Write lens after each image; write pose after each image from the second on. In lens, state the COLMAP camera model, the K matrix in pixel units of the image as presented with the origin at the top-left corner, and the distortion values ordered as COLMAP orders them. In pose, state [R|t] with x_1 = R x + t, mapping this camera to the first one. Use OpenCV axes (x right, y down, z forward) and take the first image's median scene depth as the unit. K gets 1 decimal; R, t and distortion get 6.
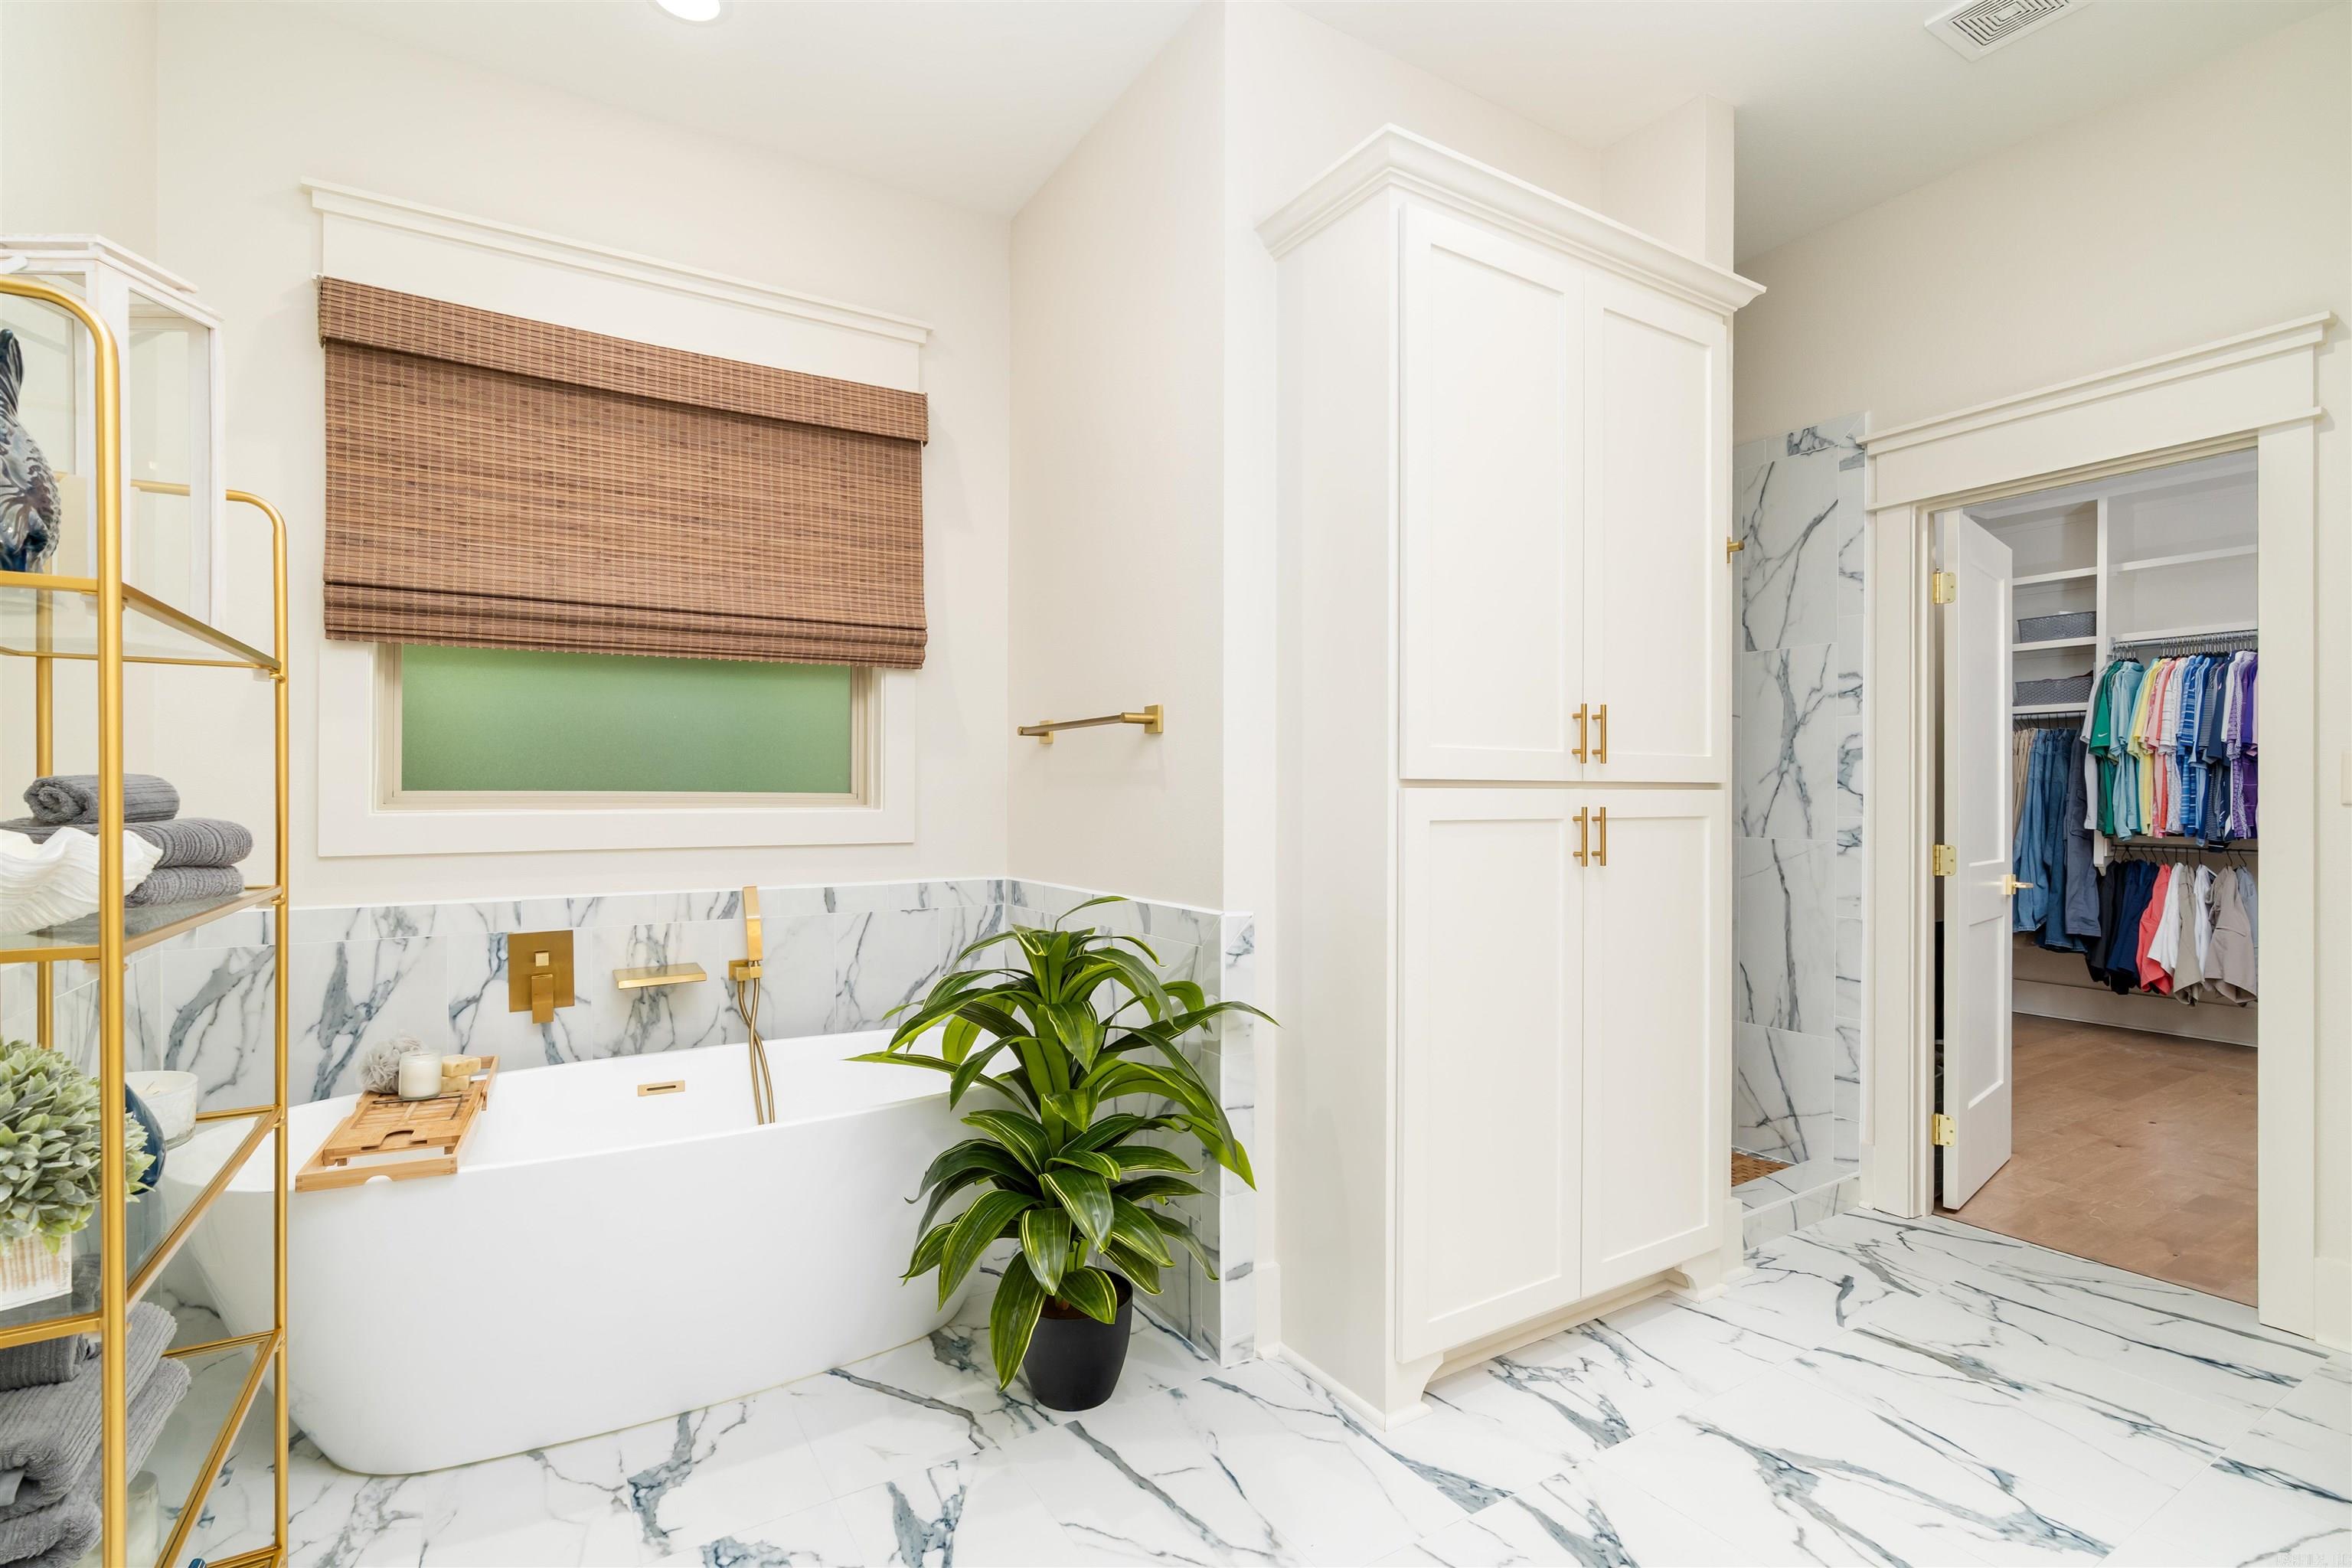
lens RADIAL K [[1090.1, 0, 1178.9], [0, 1090.1, 795.1], [0, 0, 1]] dist [-0.000768, -0.000077]
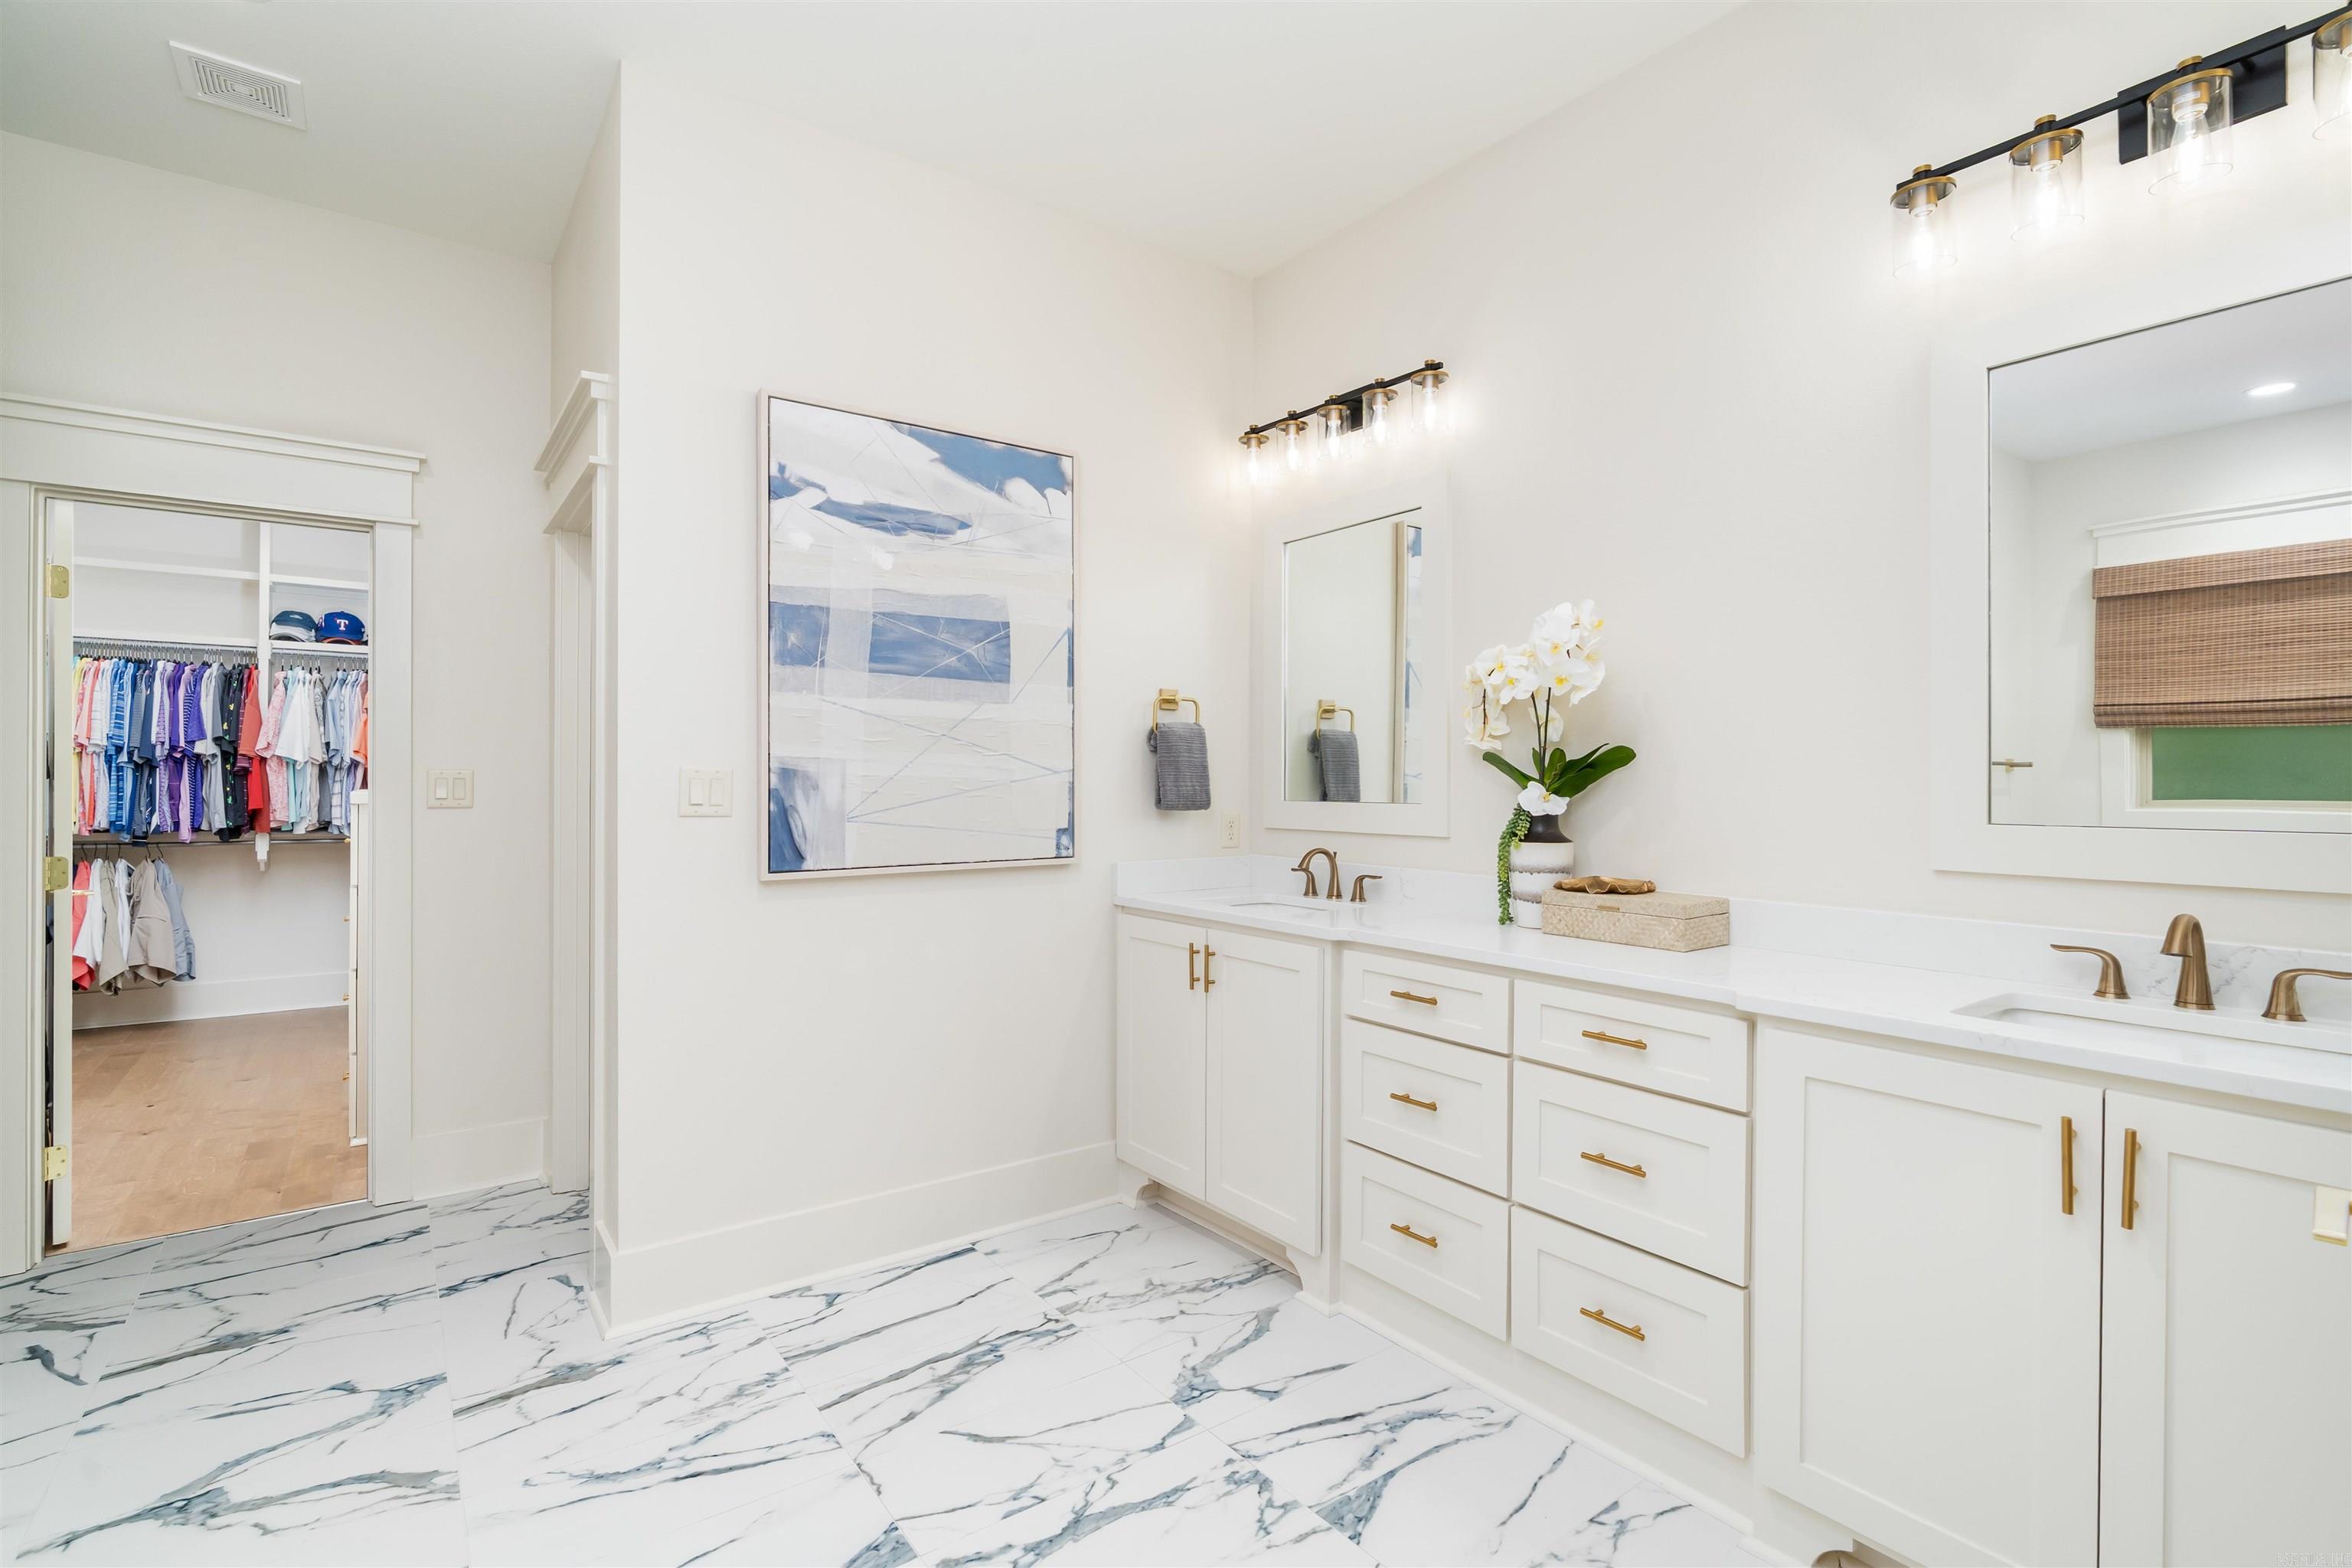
lens RADIAL K [[1090.1, 0, 1178.9], [0, 1090.1, 795.1], [0, 0, 1]] dist [-0.000768, -0.000077]
pose [[-0.086291, -0.011246, 0.996206, -0.200892], [-0.003864, 0.999933, 0.010954, -0.013588], [-0.996262, -0.002904, -0.086329, 0.081094]]
